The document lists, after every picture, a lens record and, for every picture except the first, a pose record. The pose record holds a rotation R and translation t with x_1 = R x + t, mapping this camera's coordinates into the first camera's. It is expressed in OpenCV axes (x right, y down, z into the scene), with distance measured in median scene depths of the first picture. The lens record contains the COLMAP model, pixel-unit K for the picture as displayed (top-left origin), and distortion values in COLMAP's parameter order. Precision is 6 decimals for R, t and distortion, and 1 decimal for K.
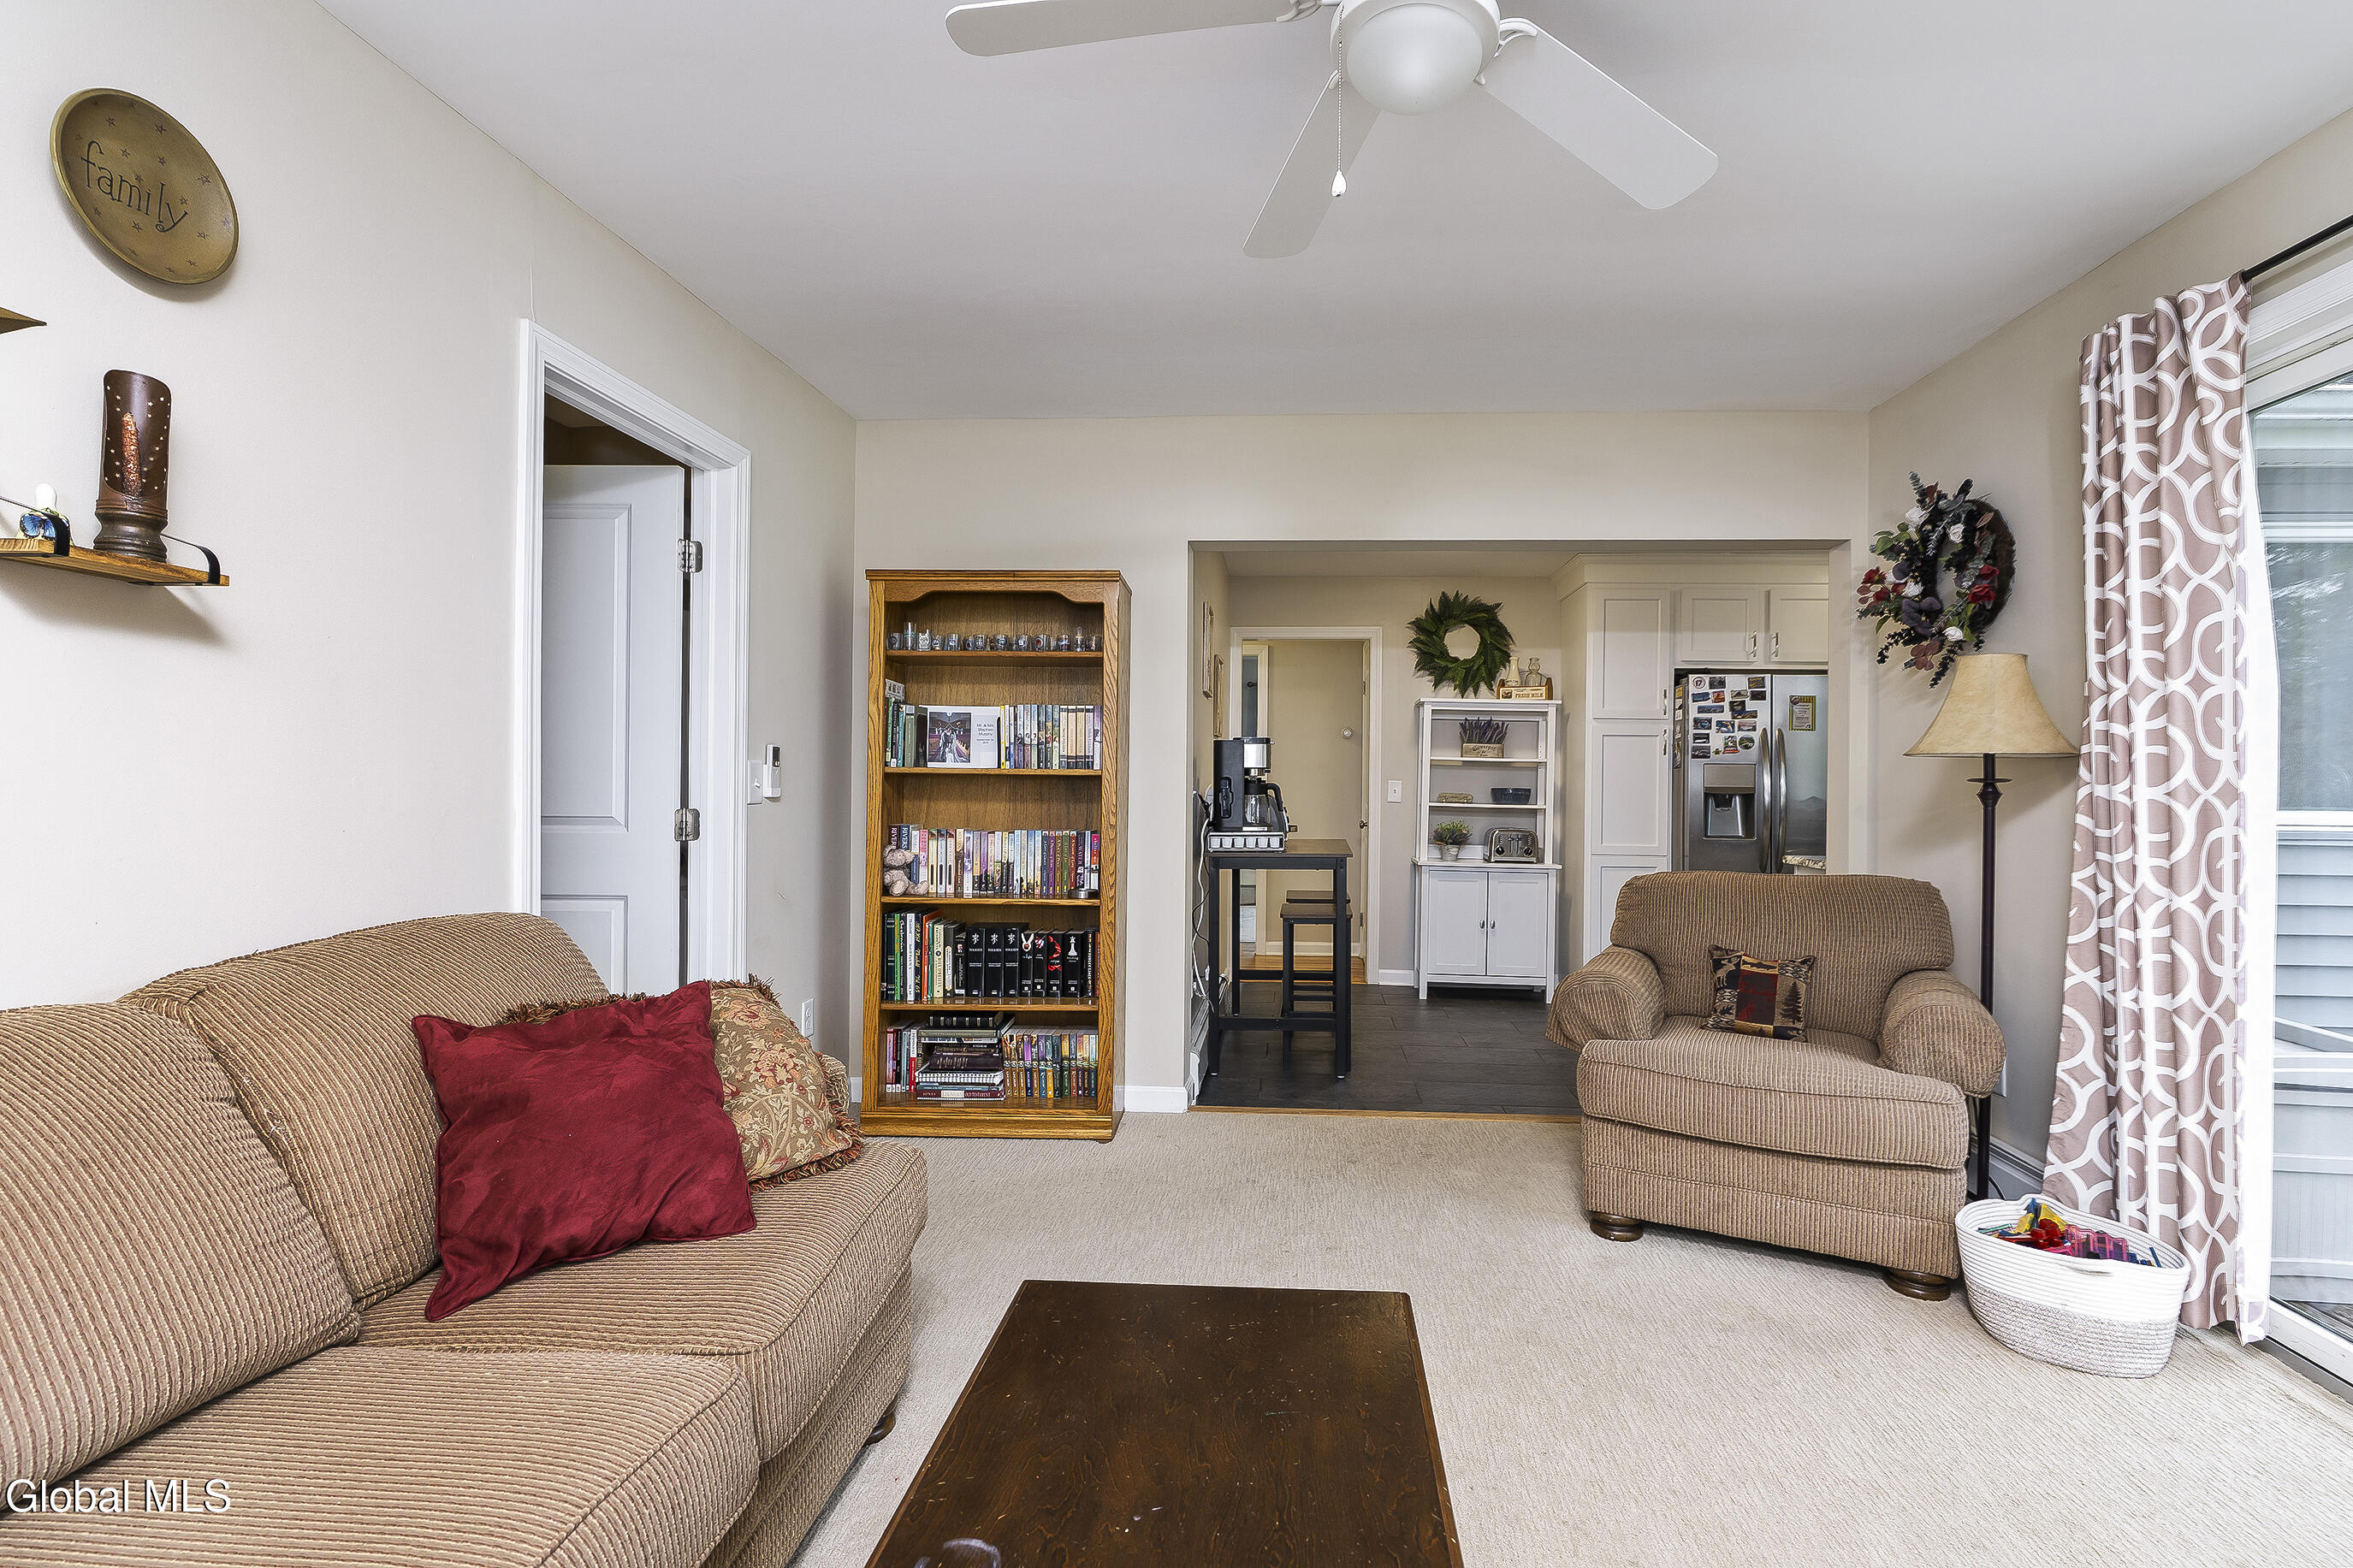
lens RADIAL K [[1064.9, 0, 1183.1], [0, 1064.9, 771.6], [0, 0, 1]] dist [-0.014474, 0.000247]
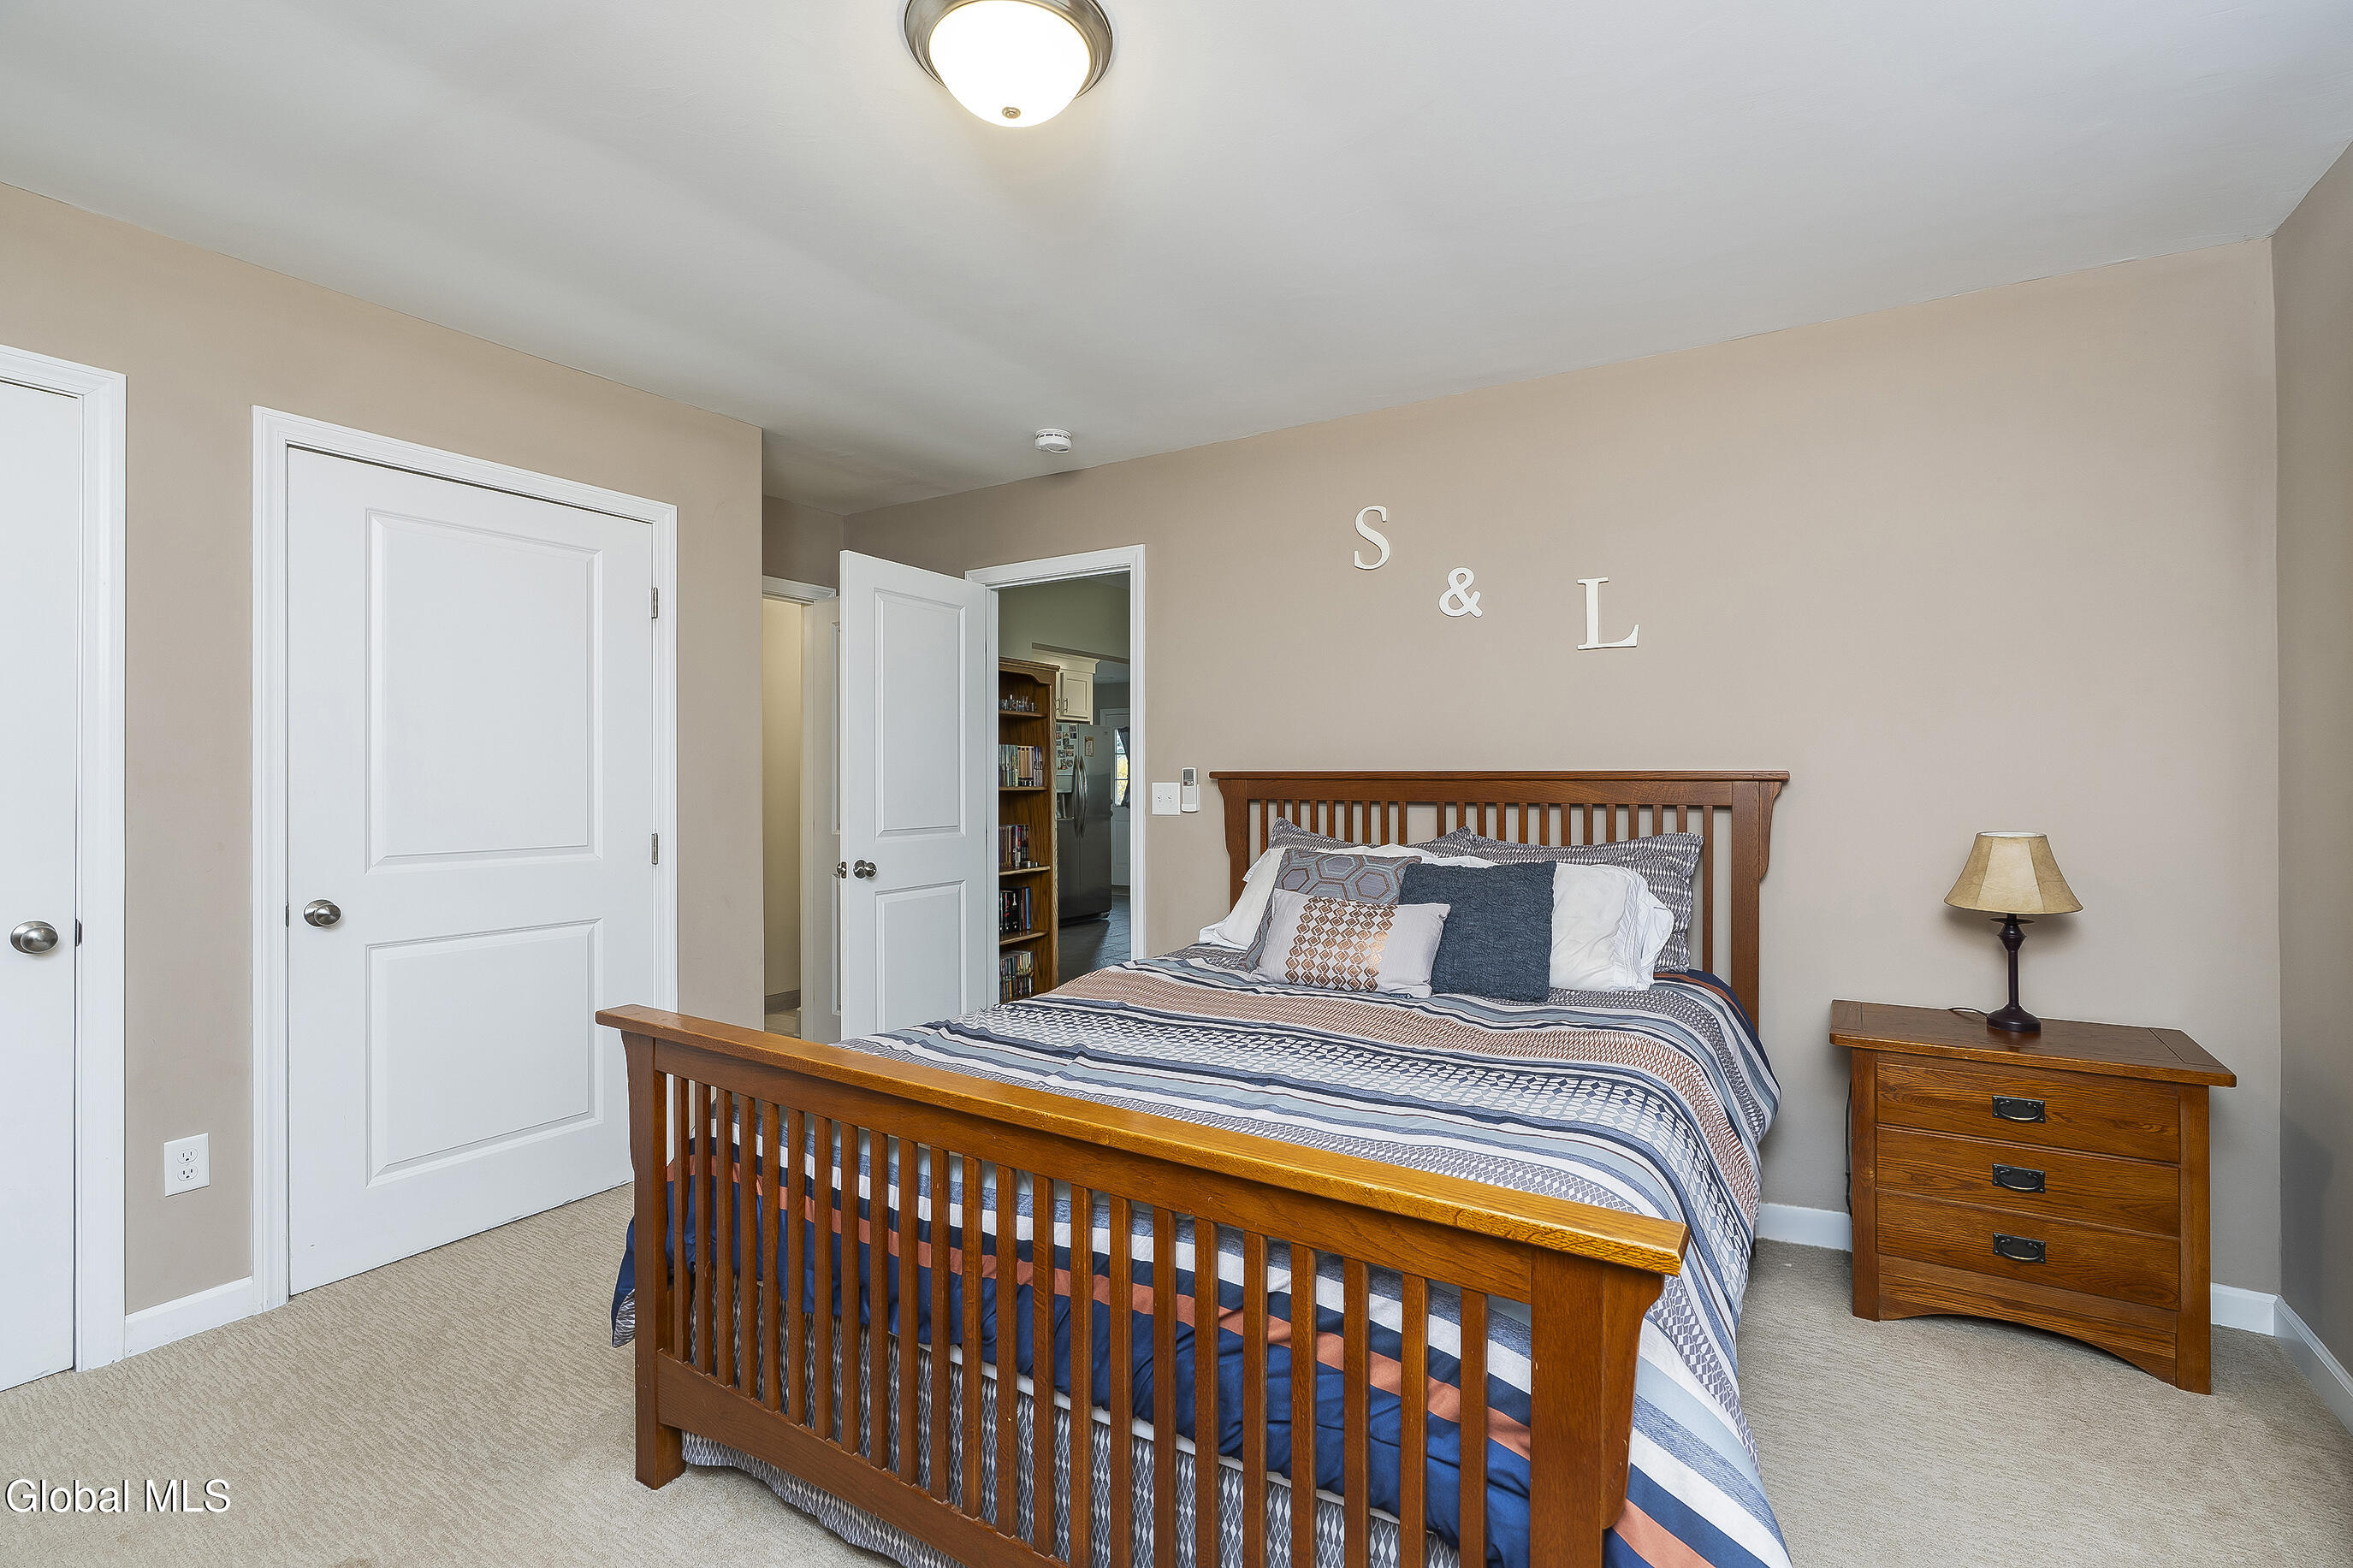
lens RADIAL K [[1064.9, 0, 1183.1], [0, 1064.9, 771.6], [0, 0, 1]] dist [-0.014474, 0.000247]
pose [[0.428070, 0.001831, 0.903744, -1.445311], [-0.001873, 0.999998, -0.001139, -0.022475], [-0.903744, -0.001205, 0.428073, 0.113712]]
